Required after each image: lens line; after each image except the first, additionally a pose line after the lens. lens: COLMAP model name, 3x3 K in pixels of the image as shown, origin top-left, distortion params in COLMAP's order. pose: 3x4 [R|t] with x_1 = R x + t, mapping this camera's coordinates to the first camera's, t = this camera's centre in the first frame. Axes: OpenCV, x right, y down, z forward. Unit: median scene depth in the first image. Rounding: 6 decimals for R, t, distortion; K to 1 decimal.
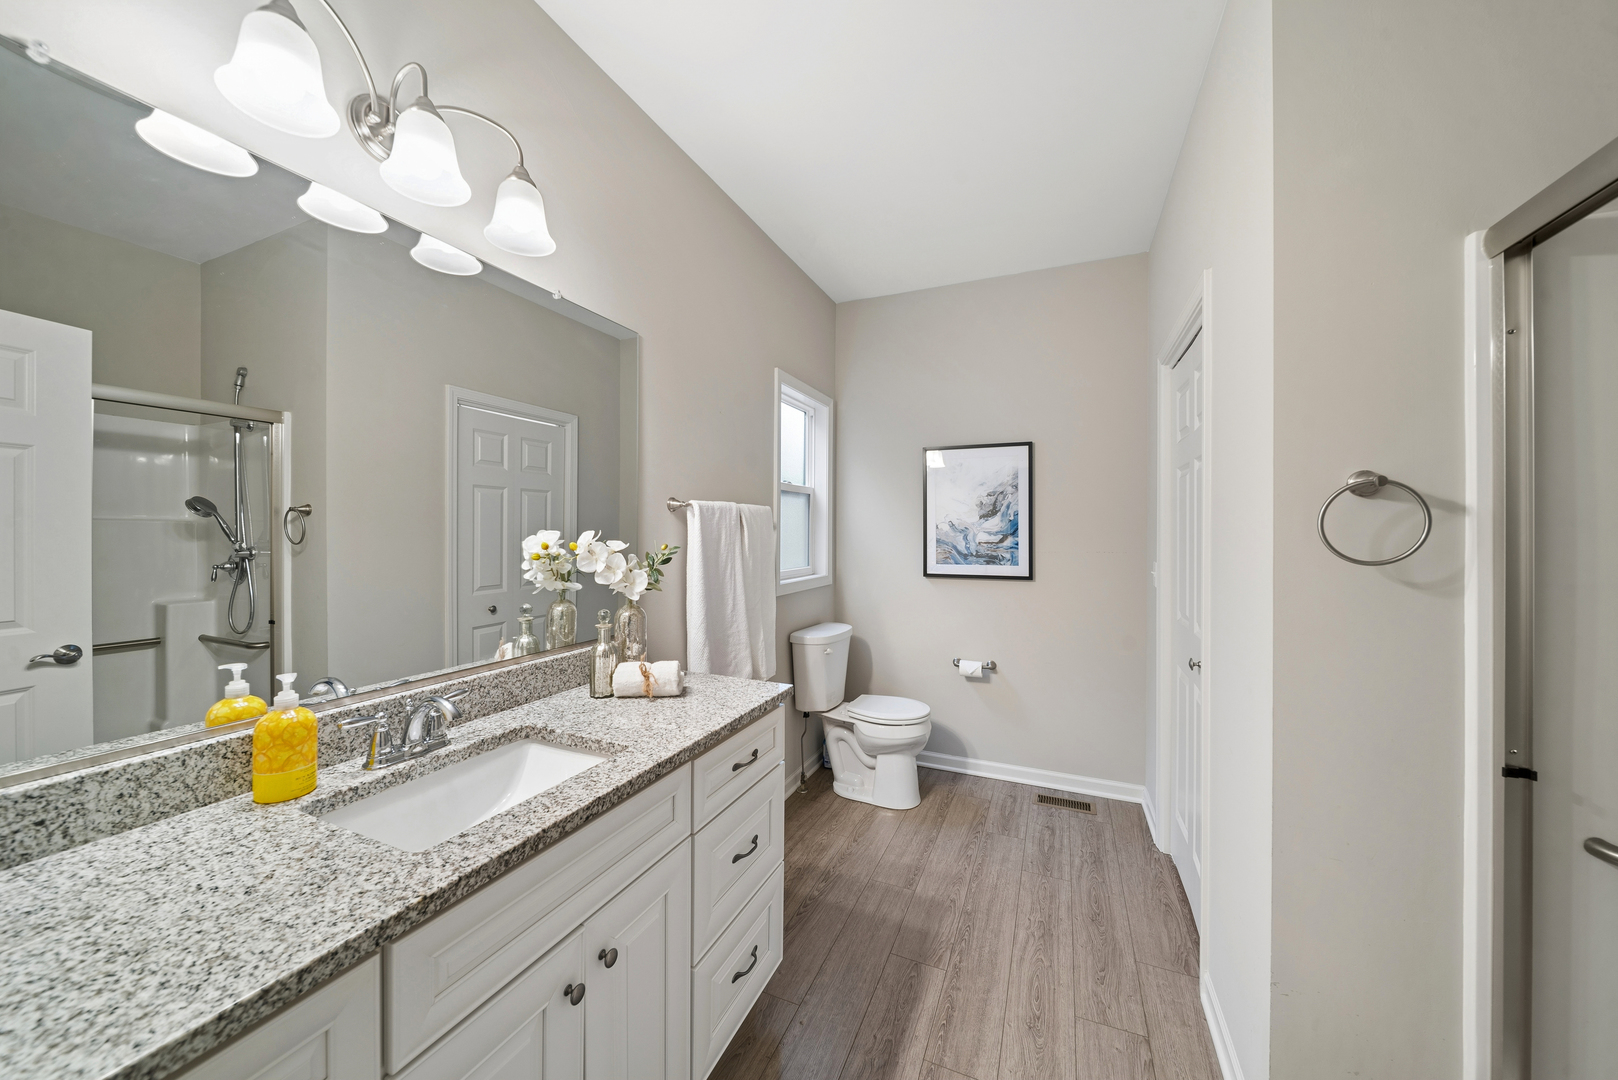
lens RADIAL K [[570.9, 0, 806.8], [0, 570.9, 534.6], [0, 0, 1]] dist [-0.005356, -0.000180]
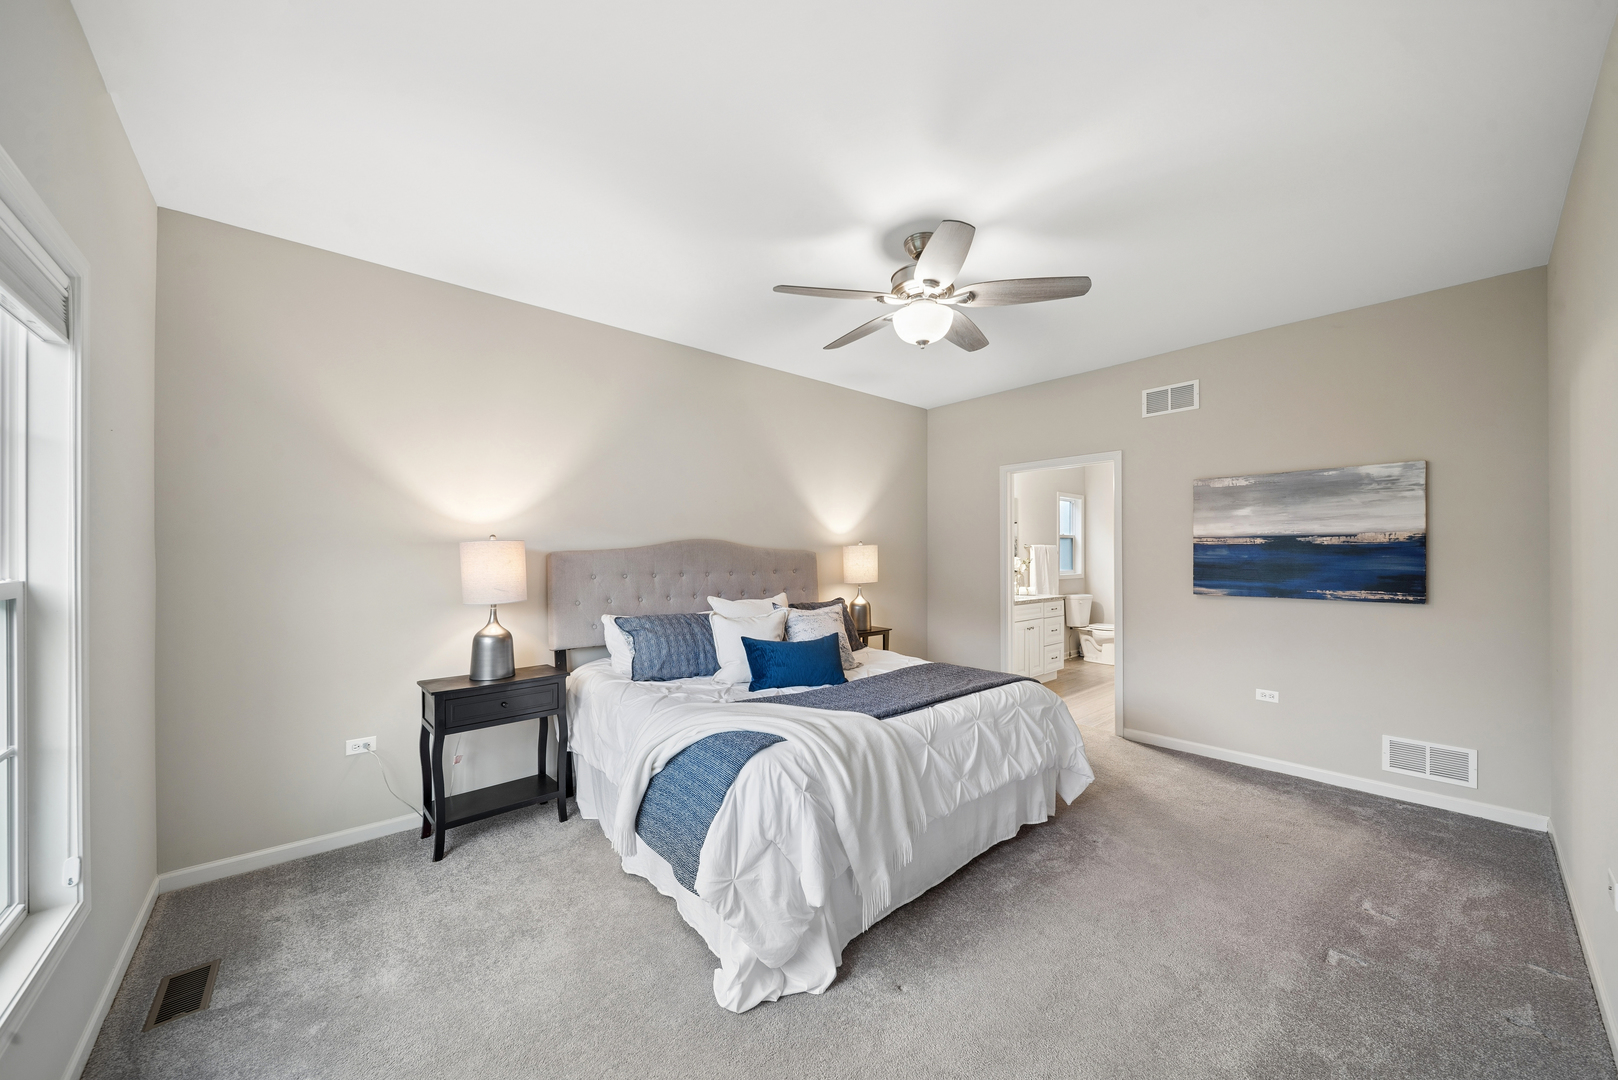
lens RADIAL K [[570.9, 0, 806.8], [0, 570.9, 534.6], [0, 0, 1]] dist [-0.005356, -0.000180]
pose [[0.905022, -0.005102, -0.425334, 0.014950], [-0.007680, 0.999569, -0.028332, -0.013133], [0.425296, 0.028907, 0.904593, -1.700717]]
